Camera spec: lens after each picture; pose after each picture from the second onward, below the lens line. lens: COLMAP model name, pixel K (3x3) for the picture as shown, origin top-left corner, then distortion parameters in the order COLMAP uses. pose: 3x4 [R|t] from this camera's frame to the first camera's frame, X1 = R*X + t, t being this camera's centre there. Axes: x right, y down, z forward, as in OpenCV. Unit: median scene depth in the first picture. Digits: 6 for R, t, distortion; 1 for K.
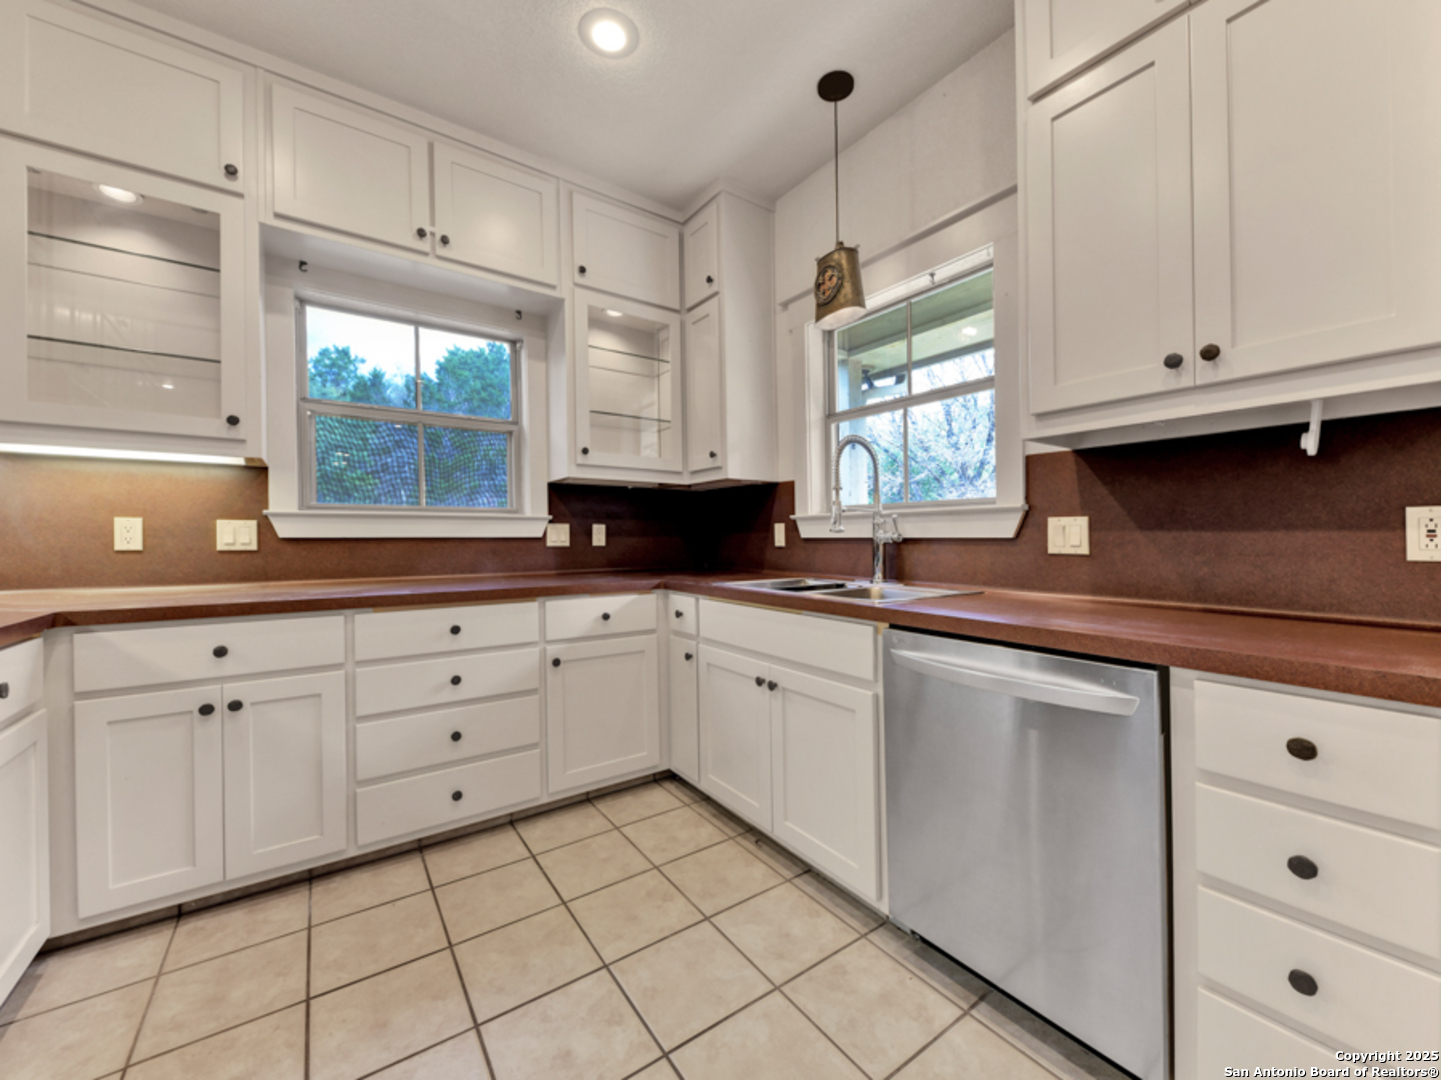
lens RADIAL K [[572.3, 0, 731.4], [0, 572.3, 532.6], [0, 0, 1]] dist [0.007956, -0.003783]
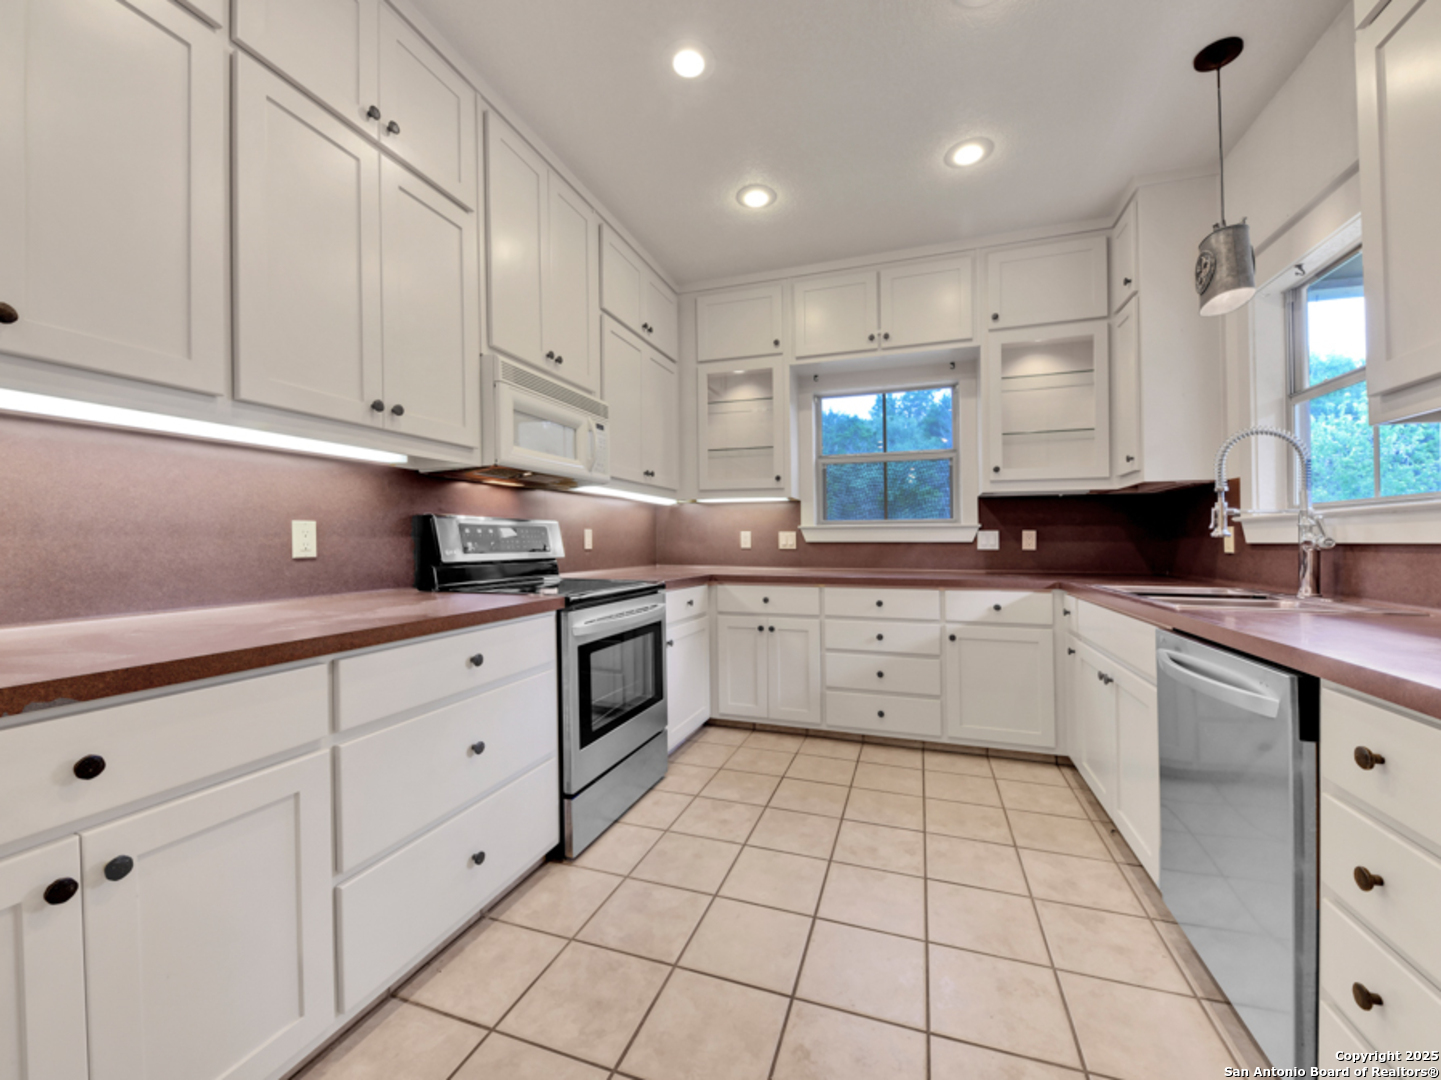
lens RADIAL K [[572.3, 0, 720.5], [0, 572.3, 544.3], [0, 0, 1]] dist [0.007956, -0.003783]
pose [[0.574920, 0.005462, -0.818192, 0.452205], [0.003505, 0.999952, 0.009139, -0.000031], [0.818202, -0.008122, 0.574873, -0.179170]]
